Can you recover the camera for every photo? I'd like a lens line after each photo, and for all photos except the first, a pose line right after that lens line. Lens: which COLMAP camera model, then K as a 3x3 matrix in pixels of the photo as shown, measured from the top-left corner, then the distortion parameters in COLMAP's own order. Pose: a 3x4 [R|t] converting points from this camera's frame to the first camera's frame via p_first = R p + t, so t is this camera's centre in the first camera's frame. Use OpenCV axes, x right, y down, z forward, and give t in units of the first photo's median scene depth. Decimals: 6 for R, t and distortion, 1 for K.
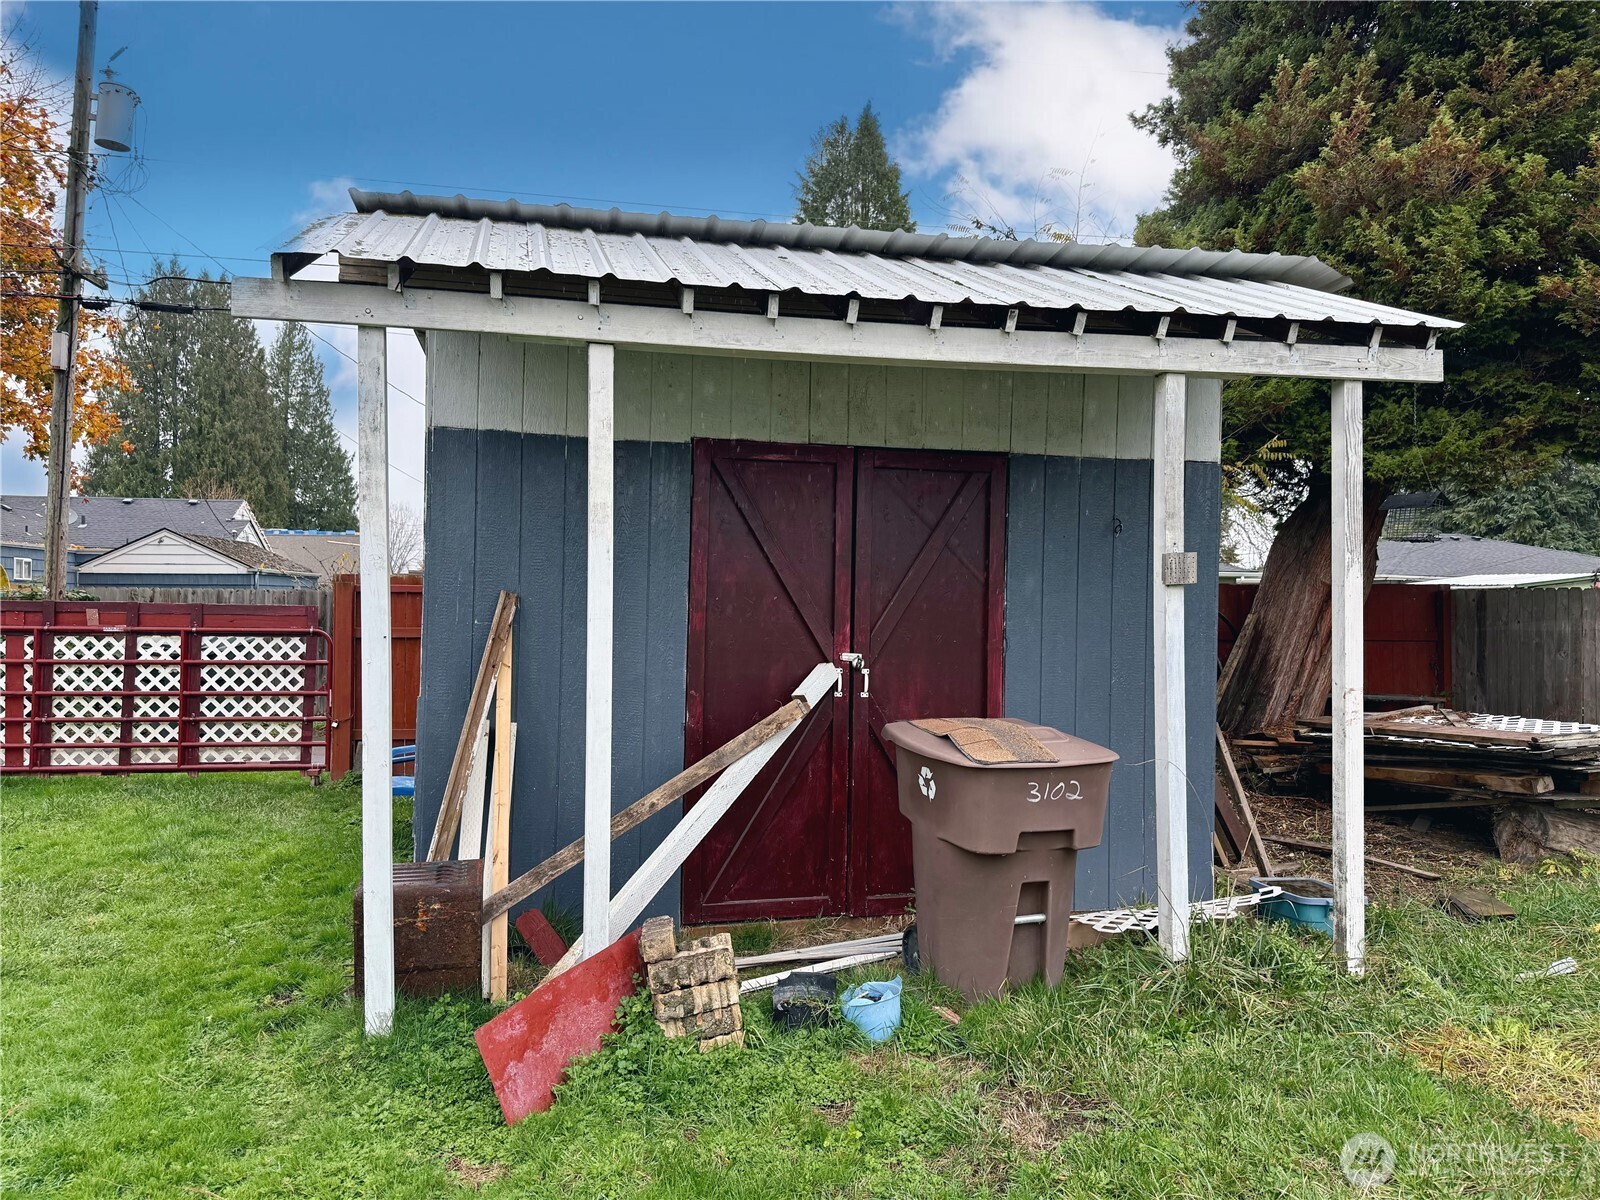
lens RADIAL K [[1126.5, 0, 800.6], [0, 1126.5, 599.3], [0, 0, 1]] dist [0.001504, -0.003511]
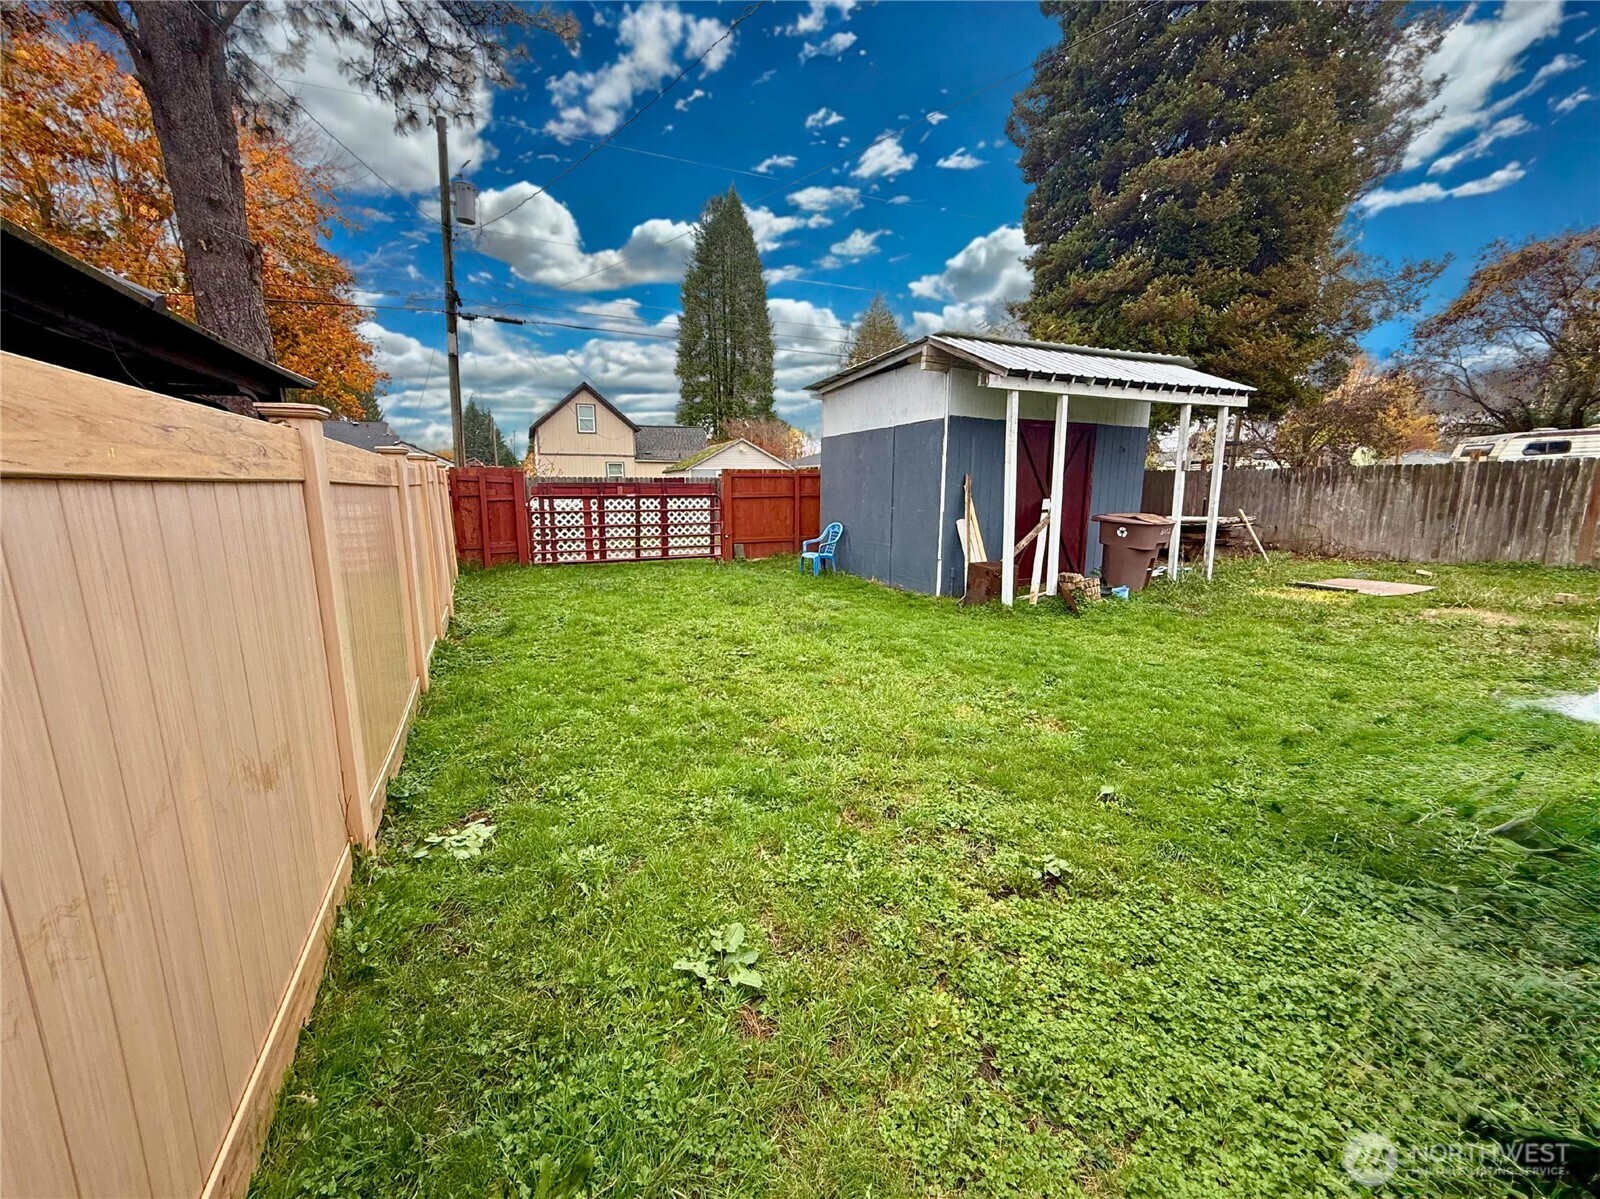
lens RADIAL K [[634.6, 0, 799.7], [0, 634.6, 599.8], [0, 0, 1]] dist [-0.000381, 0.000199]
pose [[0.968790, -0.057639, 0.241090, -0.598275], [0.012154, 0.982466, 0.186046, 0.000870], [-0.247586, -0.177309, 0.952503, -0.279042]]
